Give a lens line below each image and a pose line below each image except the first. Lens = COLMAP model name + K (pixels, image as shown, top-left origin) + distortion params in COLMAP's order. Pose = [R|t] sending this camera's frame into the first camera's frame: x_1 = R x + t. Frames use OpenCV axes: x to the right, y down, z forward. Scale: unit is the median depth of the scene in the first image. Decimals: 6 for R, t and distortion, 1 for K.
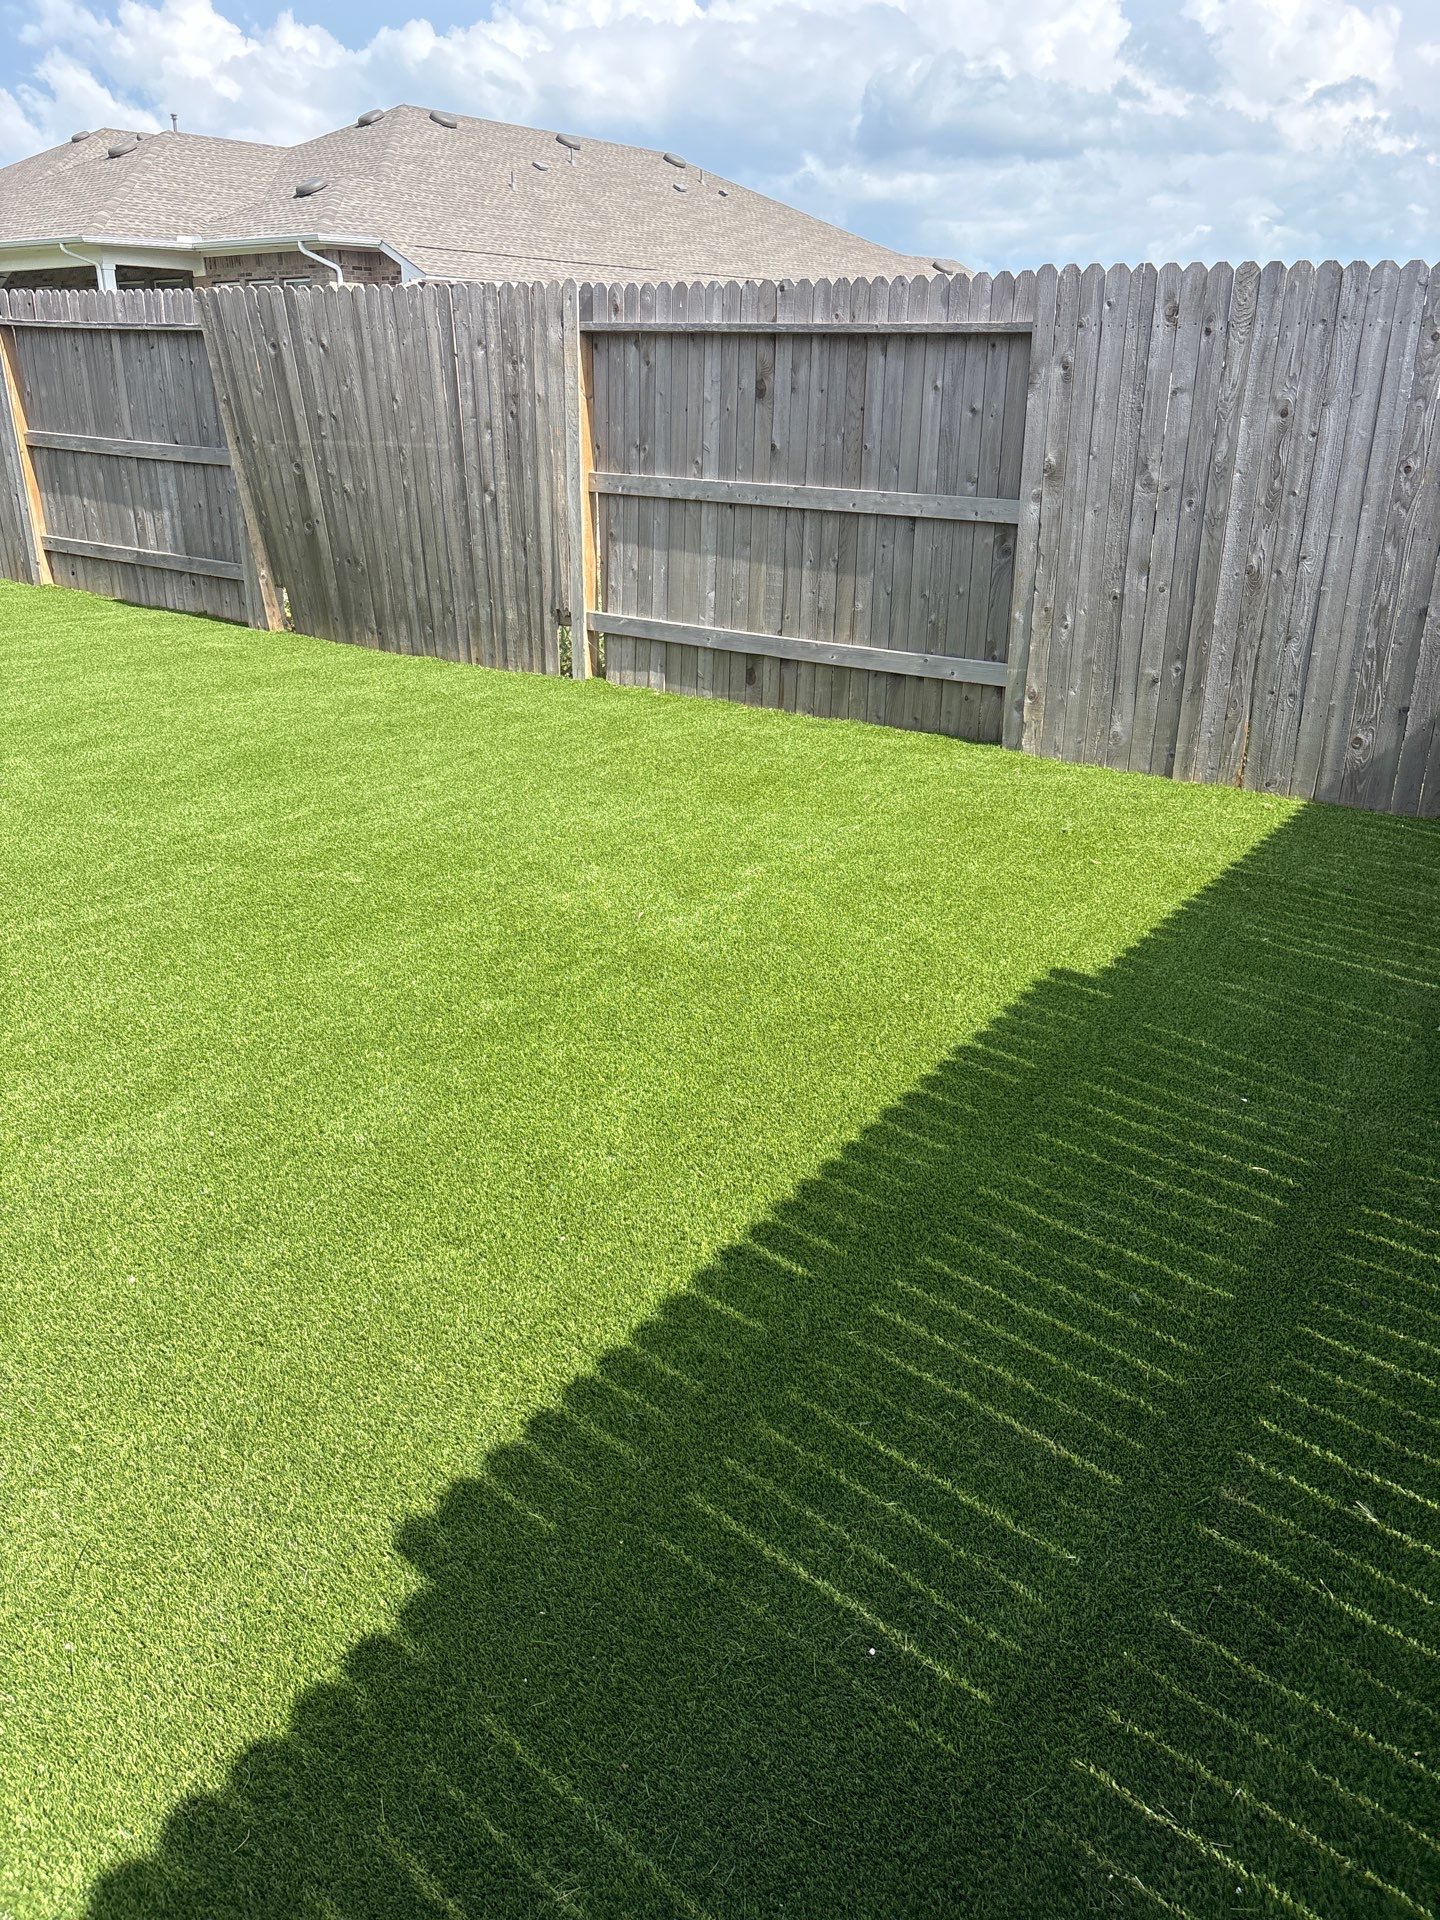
lens RADIAL K [[1457.7, 0, 716.0], [0, 1457.7, 958.9], [0, 0, 1]] dist [0.026347, -0.034365]
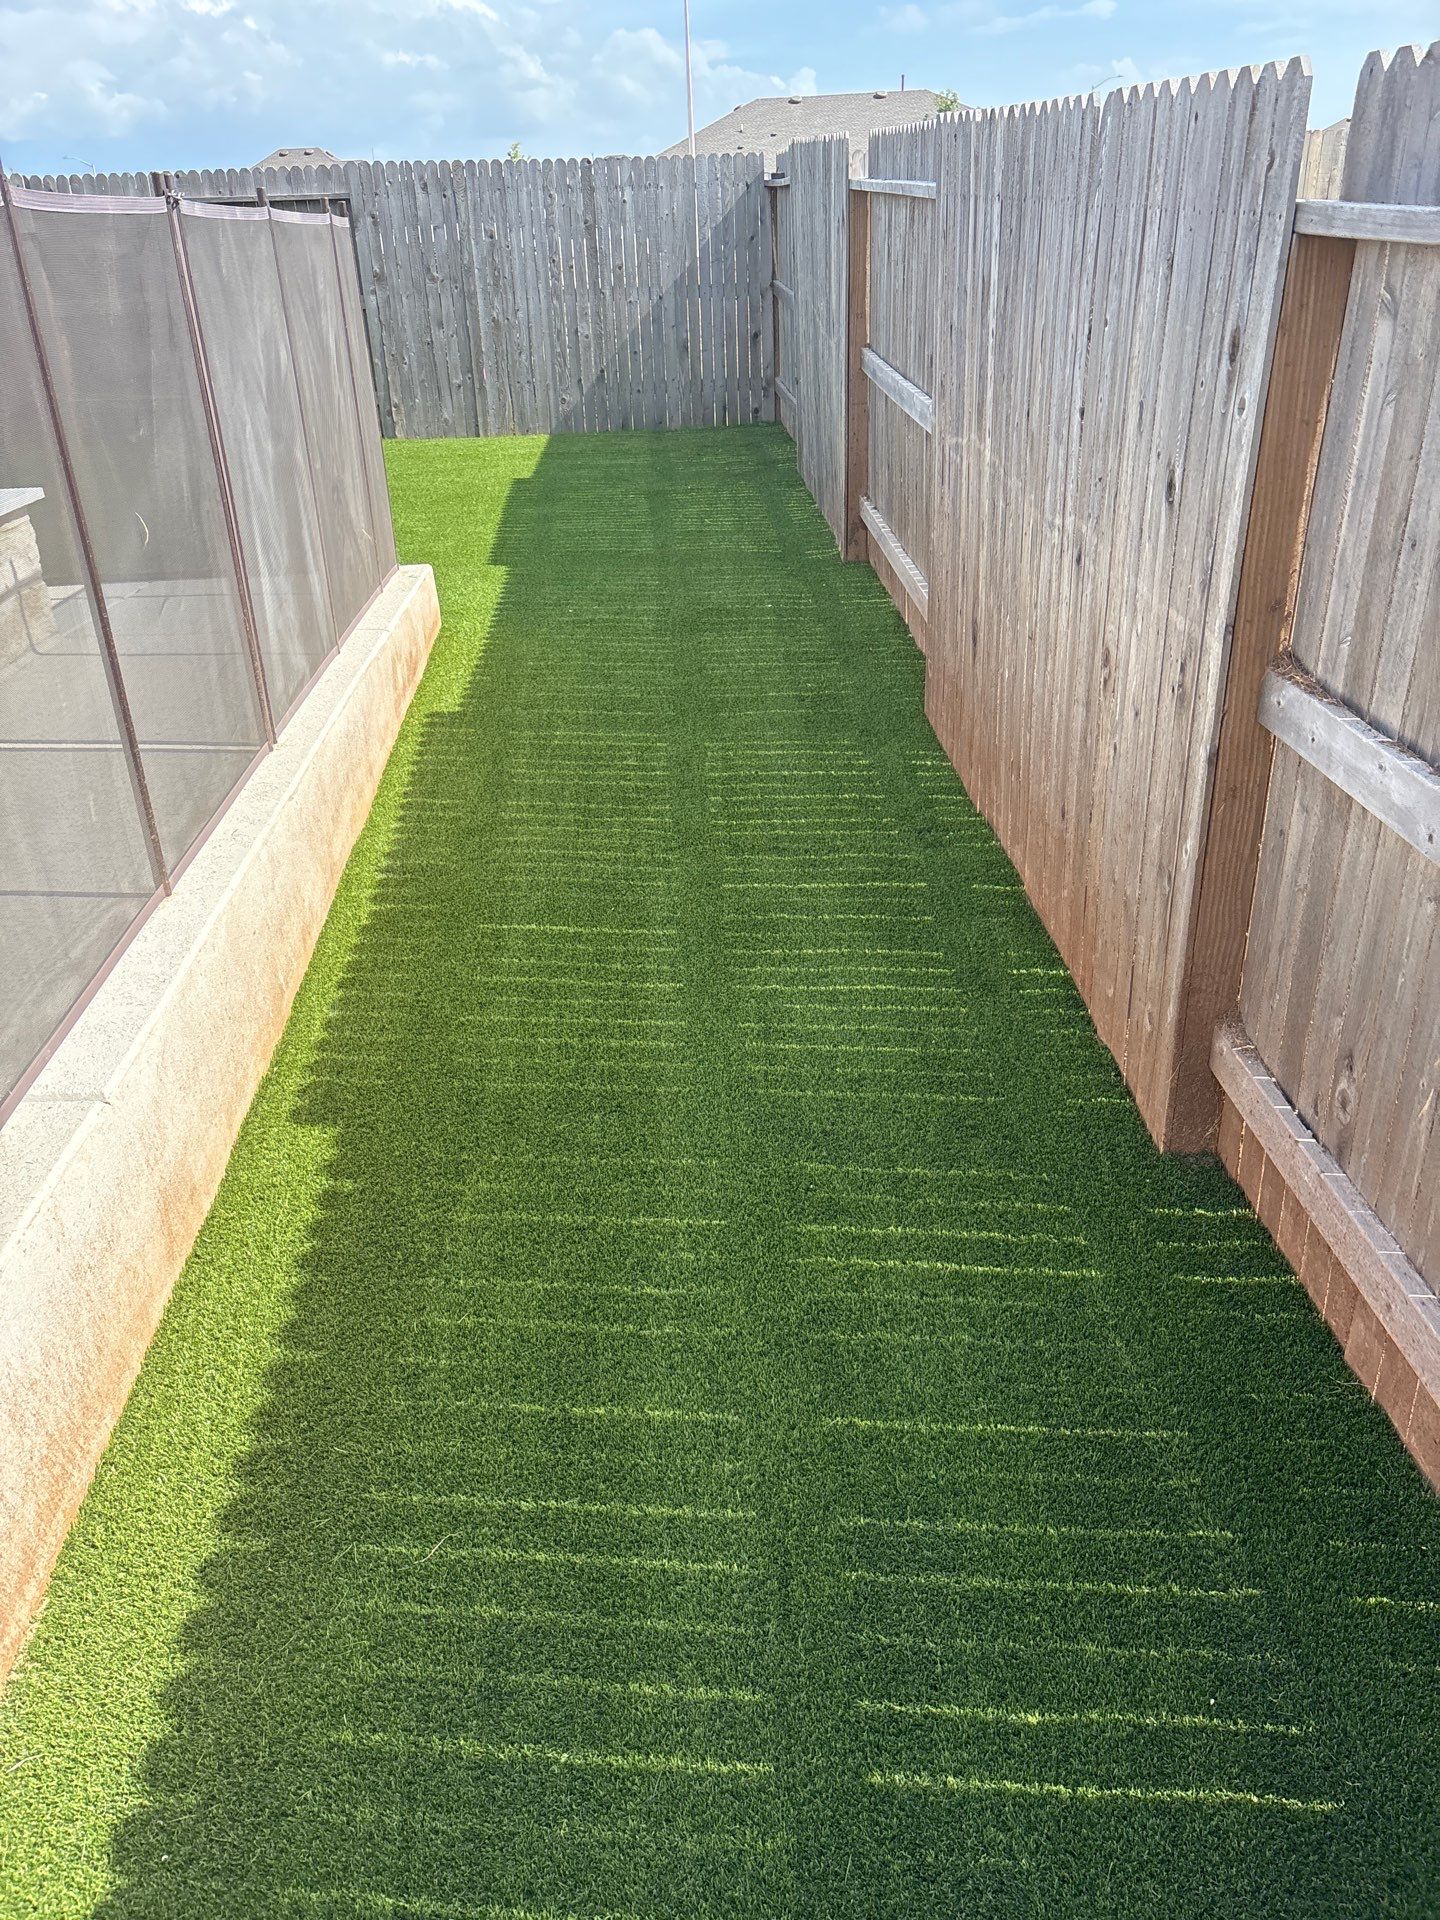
lens RADIAL K [[1431.0, 0, 715.3], [0, 1431.0, 1025.9], [0, 0, 1]] dist [-0.019856, 0.002174]
pose [[0.789160, -0.327295, 0.519715, -0.655145], [0.261870, 0.944719, 0.197310, 0.310215], [-0.555563, -0.019612, 0.831243, -0.731370]]
